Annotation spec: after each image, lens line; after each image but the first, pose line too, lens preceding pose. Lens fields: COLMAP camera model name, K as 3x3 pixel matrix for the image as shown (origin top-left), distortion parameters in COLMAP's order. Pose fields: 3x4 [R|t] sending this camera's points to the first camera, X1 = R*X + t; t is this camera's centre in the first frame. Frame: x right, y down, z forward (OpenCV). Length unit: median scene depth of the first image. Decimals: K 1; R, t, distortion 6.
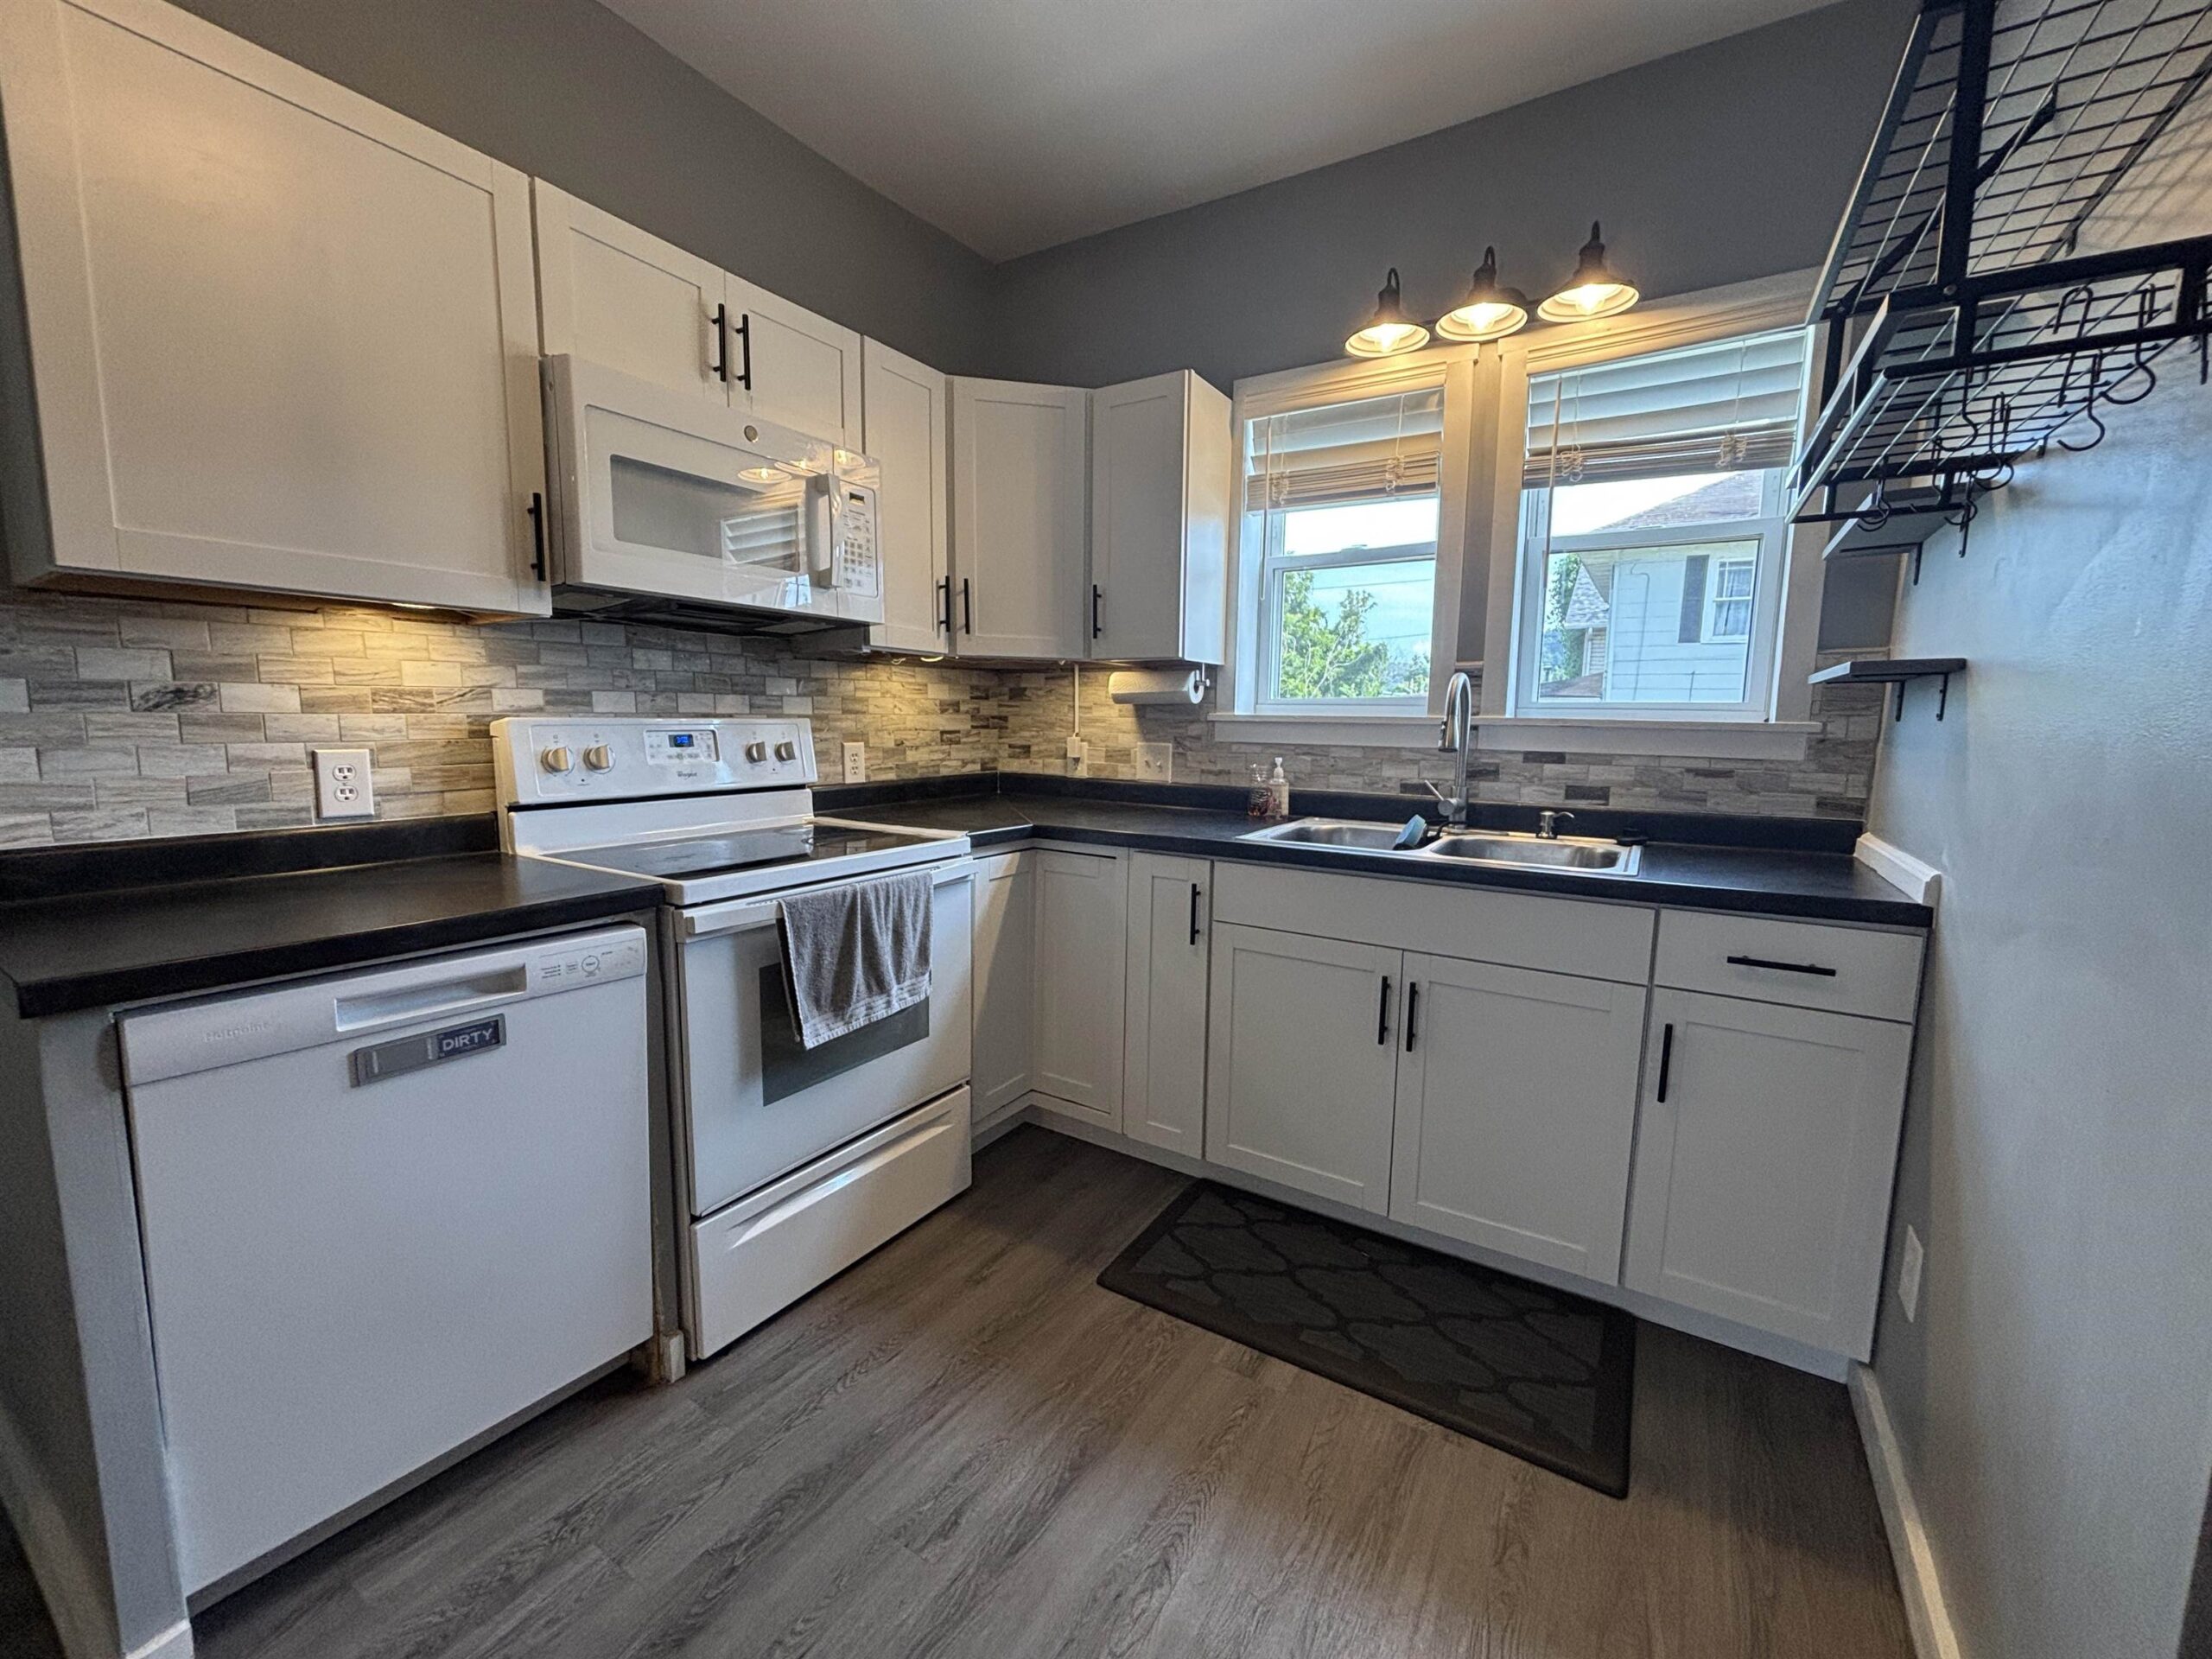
lens RADIAL K [[888.4, 0, 1106.0], [0, 888.4, 830.8], [0, 0, 1]] dist [0.002460, -0.000129]
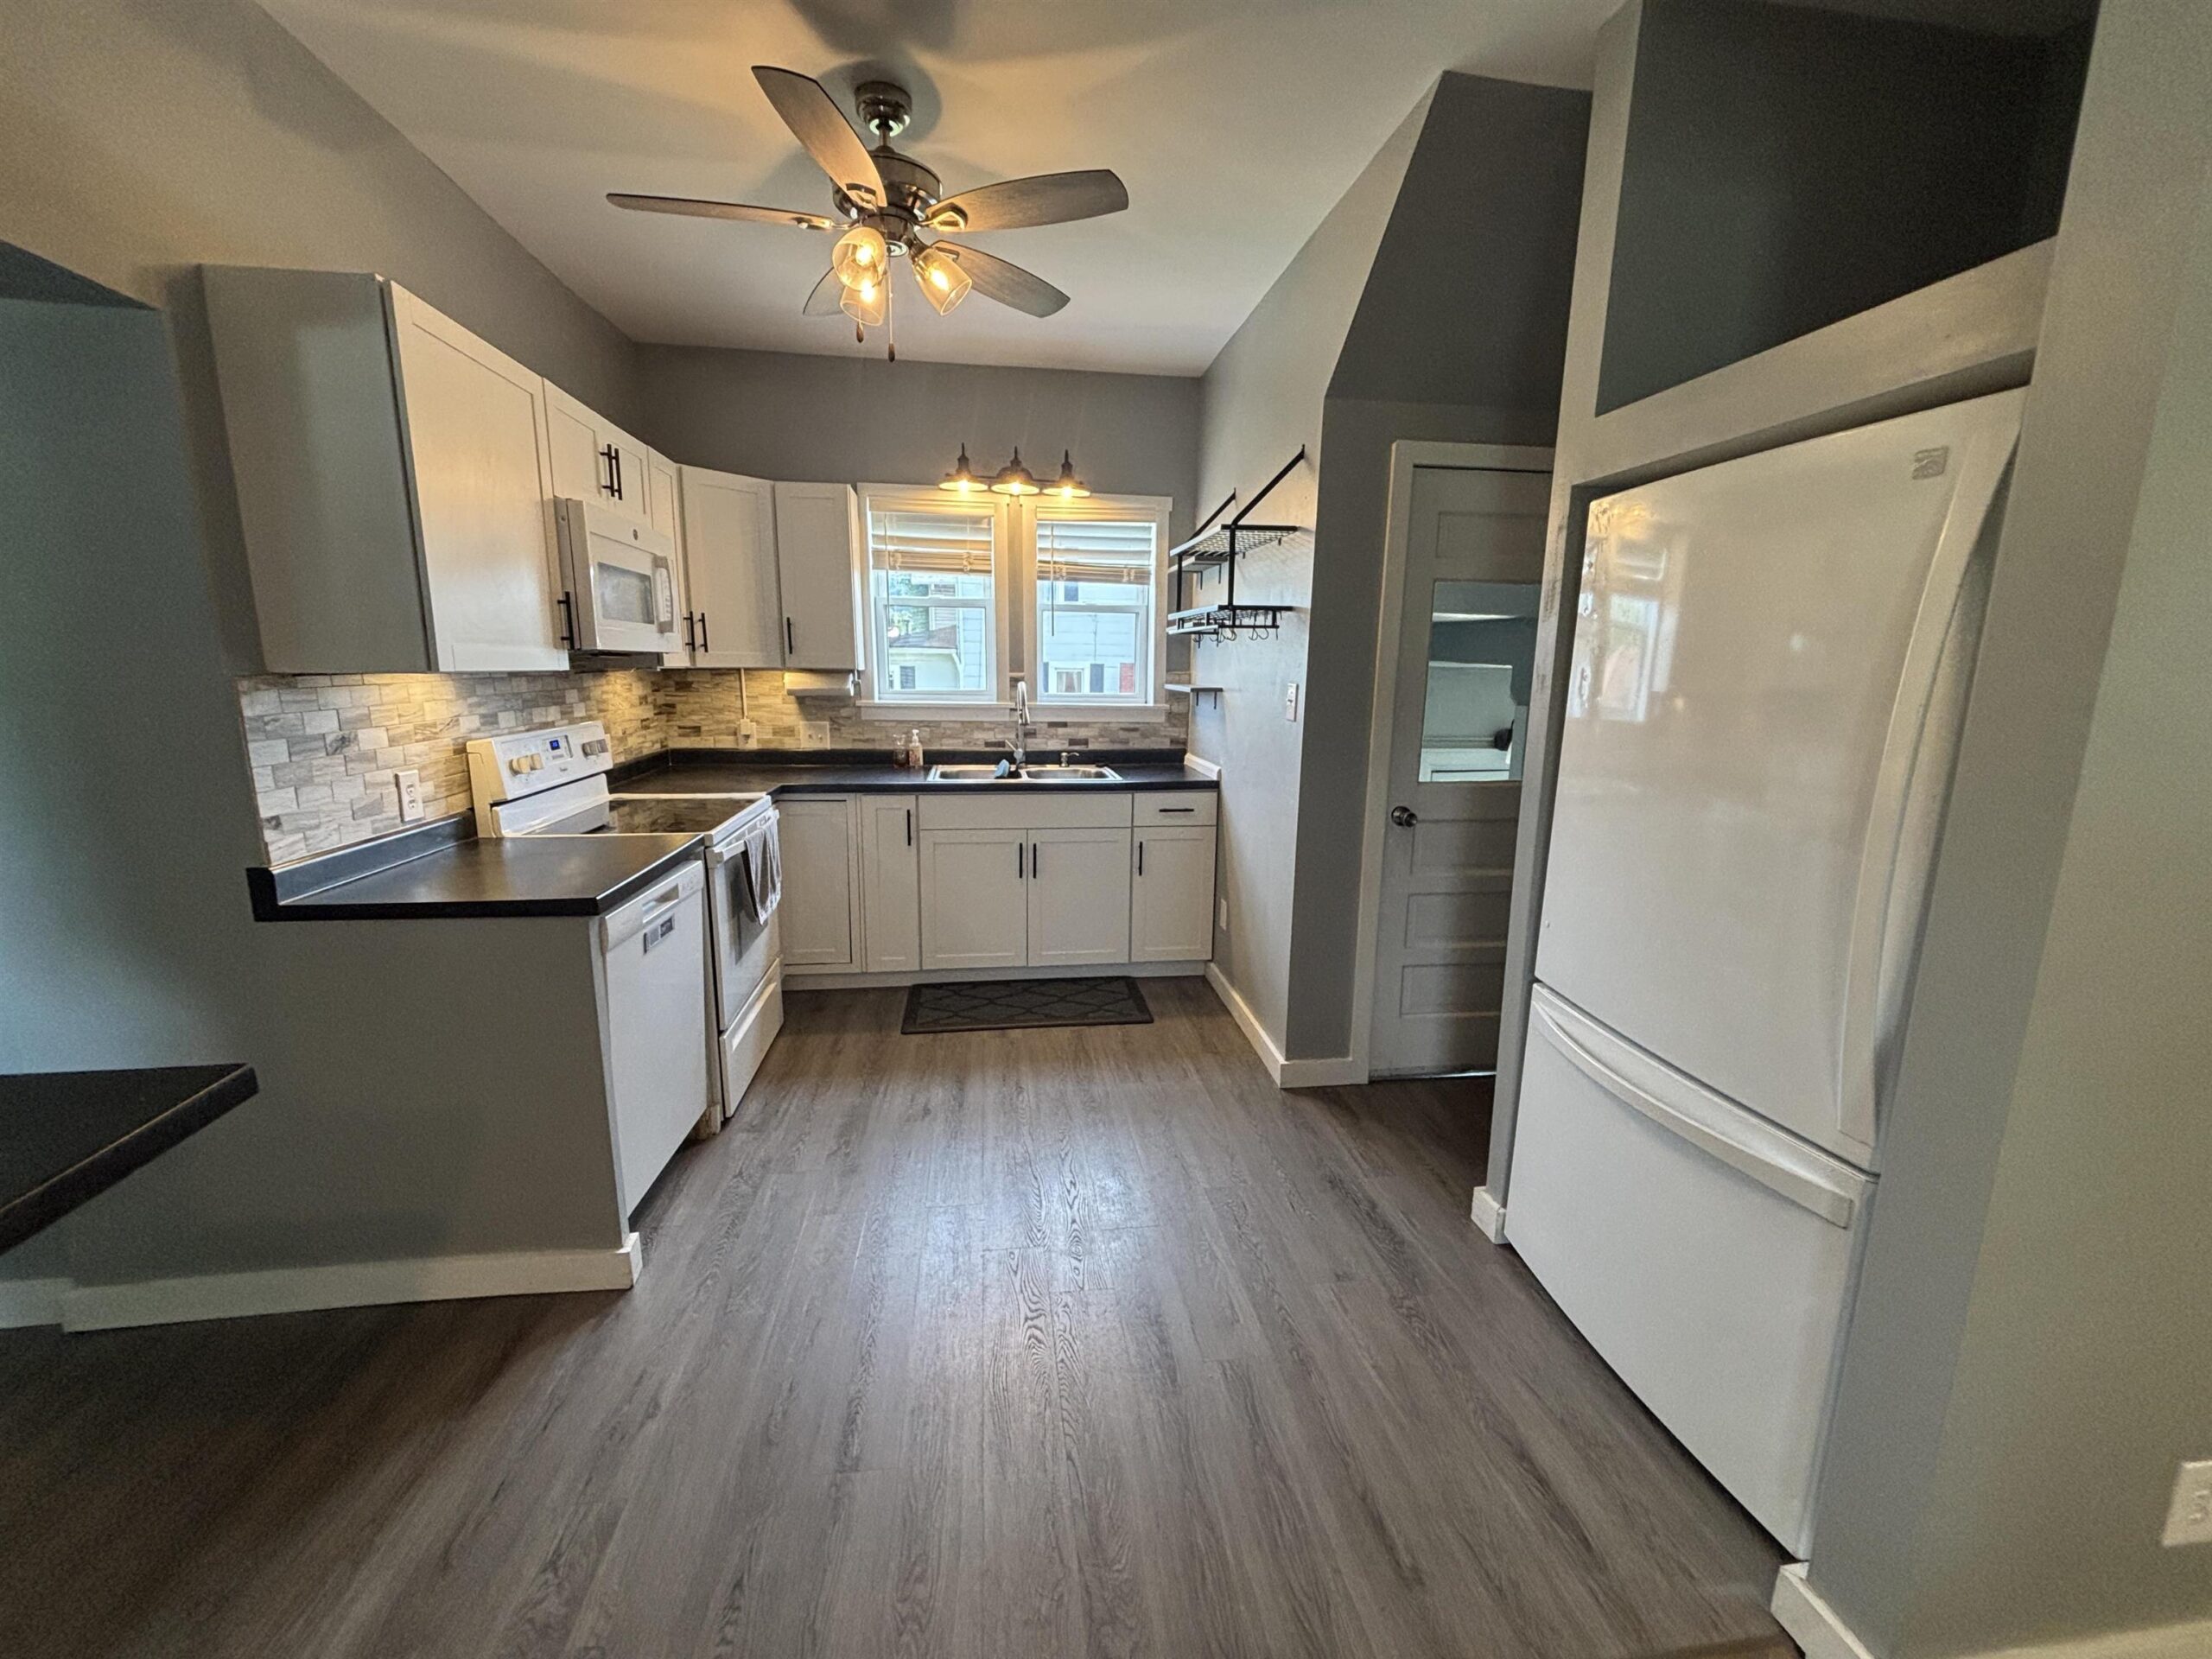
lens RADIAL K [[888.4, 0, 1105.9], [0, 888.4, 830.8], [0, 0, 1]] dist [0.002460, -0.000129]
pose [[0.762676, -0.124777, 0.634630, -0.741290], [0.079913, 0.991875, 0.098980, -0.040648], [-0.641825, -0.024774, 0.766451, -0.591243]]
